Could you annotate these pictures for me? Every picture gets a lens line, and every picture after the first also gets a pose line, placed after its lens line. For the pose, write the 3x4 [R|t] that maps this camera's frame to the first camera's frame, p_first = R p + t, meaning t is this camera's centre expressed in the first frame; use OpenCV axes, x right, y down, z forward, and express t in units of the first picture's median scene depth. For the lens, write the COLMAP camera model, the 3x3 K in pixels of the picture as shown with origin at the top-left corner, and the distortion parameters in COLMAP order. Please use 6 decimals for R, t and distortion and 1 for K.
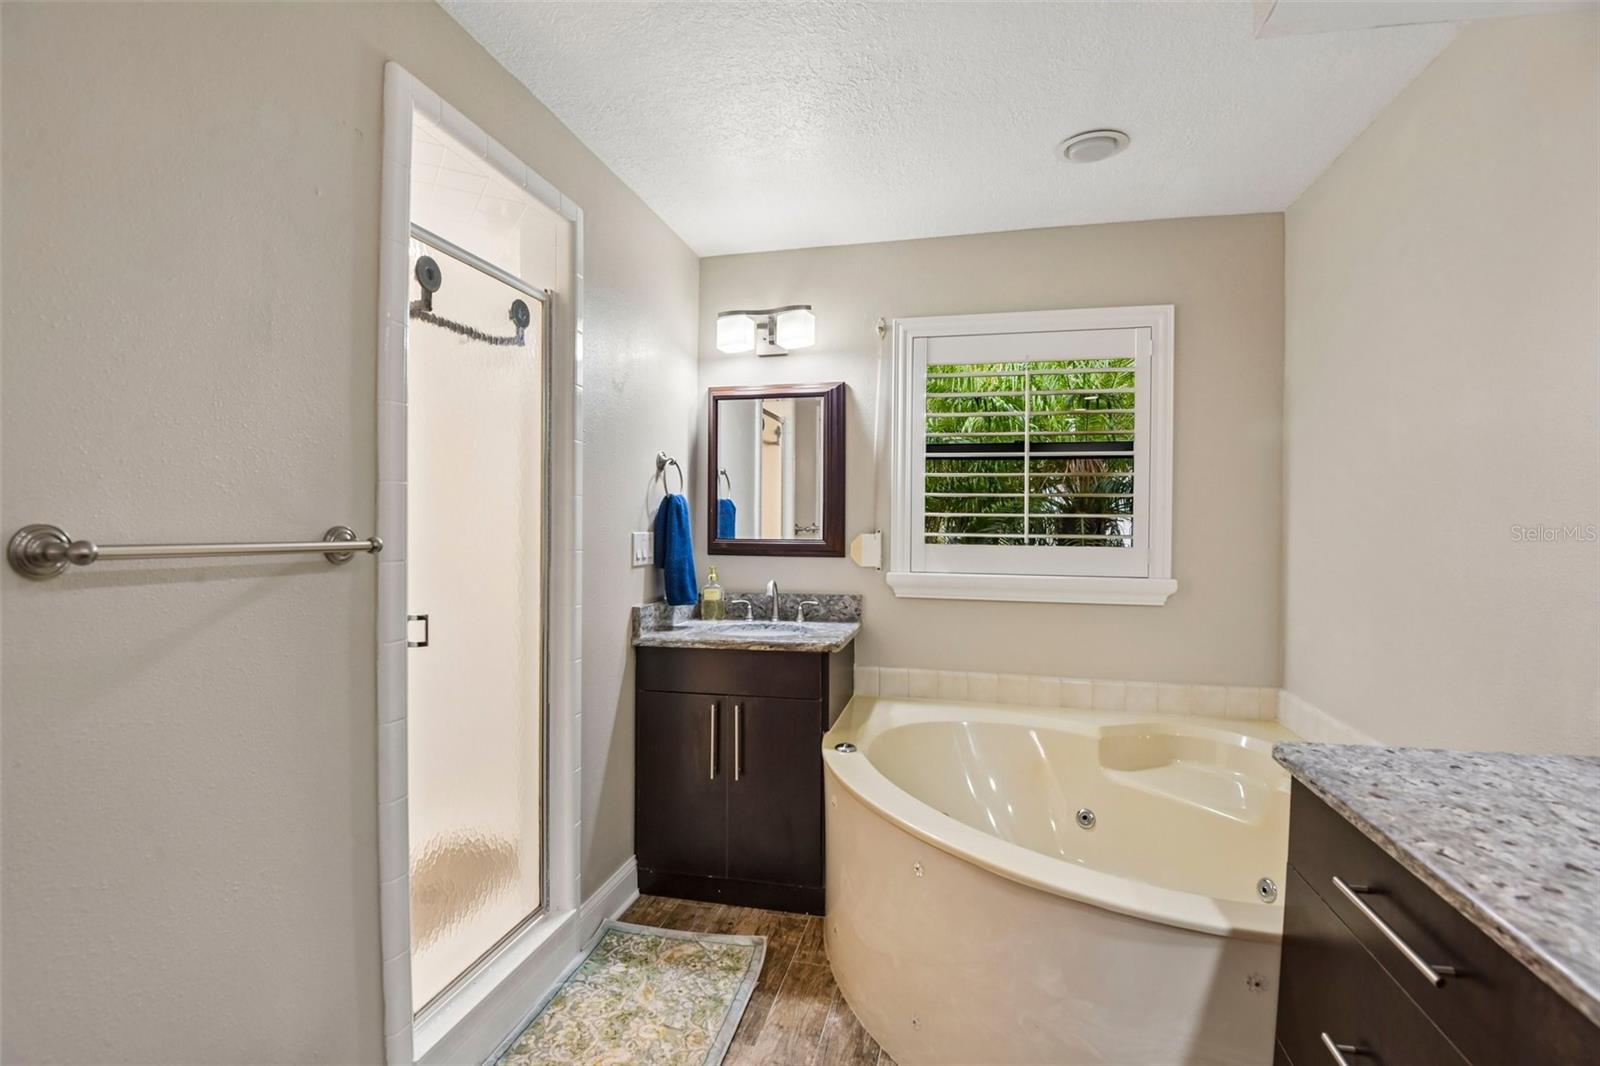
lens RADIAL K [[734.3, 0, 791.3], [0, 734.3, 525.5], [0, 0, 1]] dist [0.032968, -0.064797]
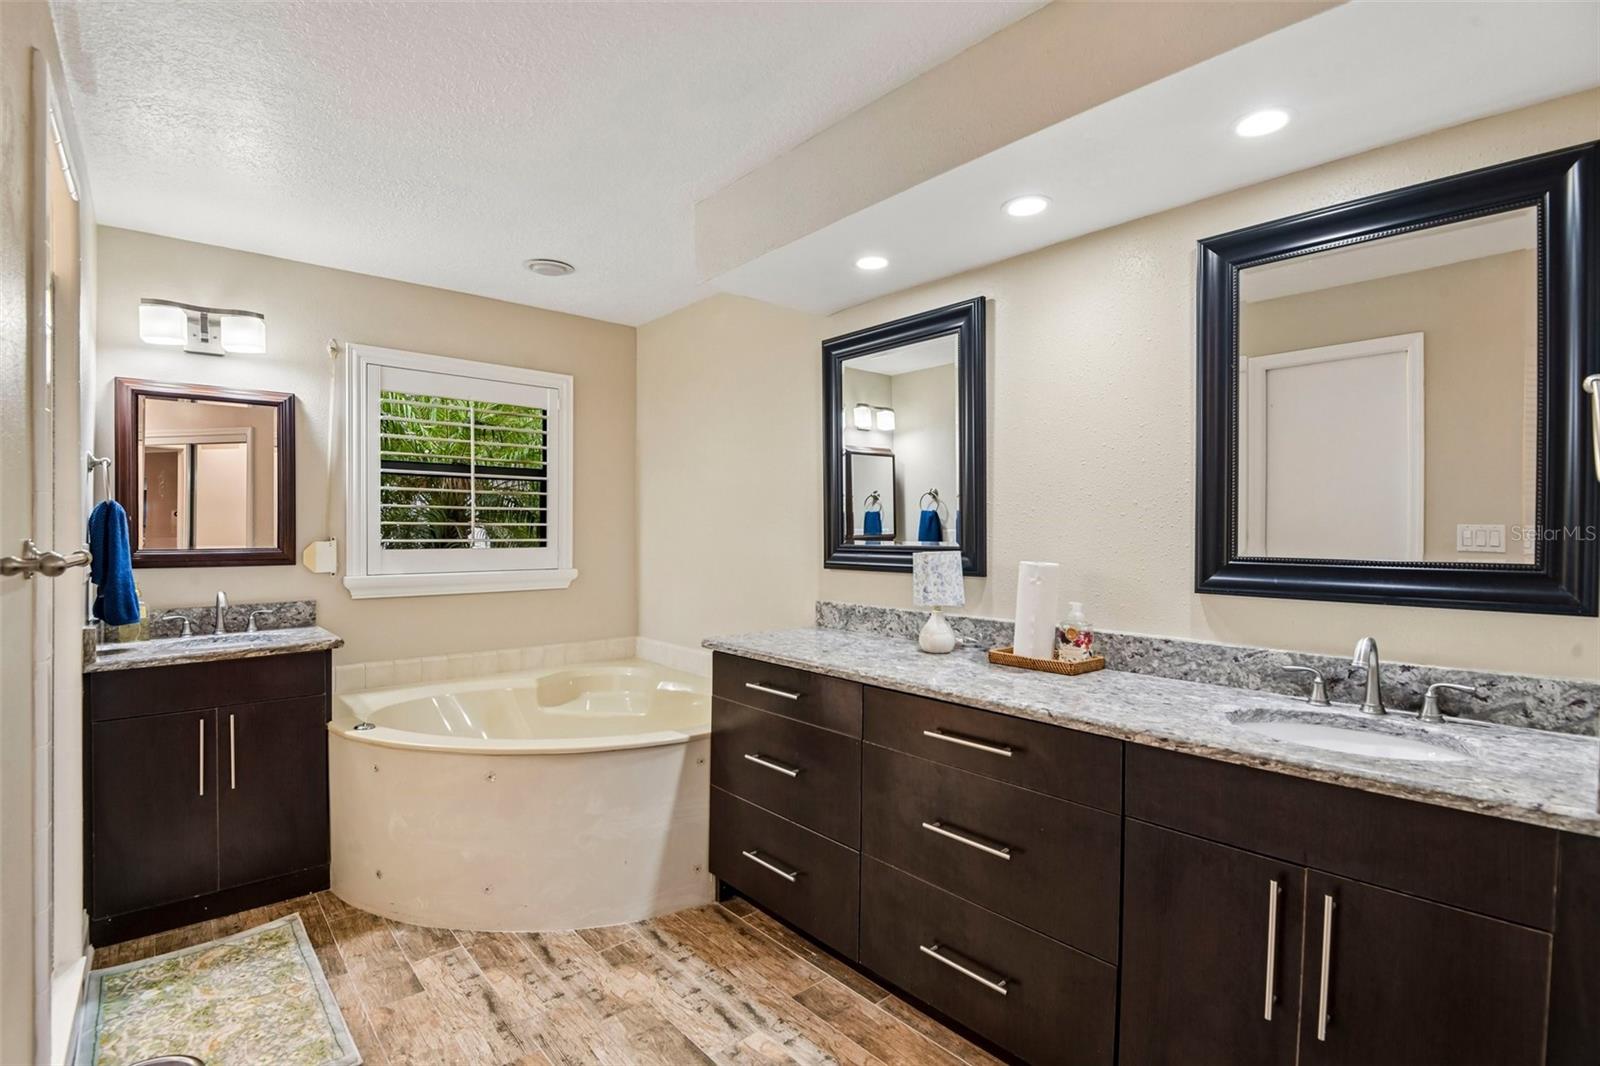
lens RADIAL K [[739.9, 0, 804.4], [0, 739.9, 531.4], [0, 0, 1]] dist [-0.002875, -0.020860]
pose [[0.582197, -0.008219, 0.813006, -0.373380], [0.005291, 0.999966, 0.006320, -0.006428], [-0.813030, 0.000622, 0.582221, -0.187712]]
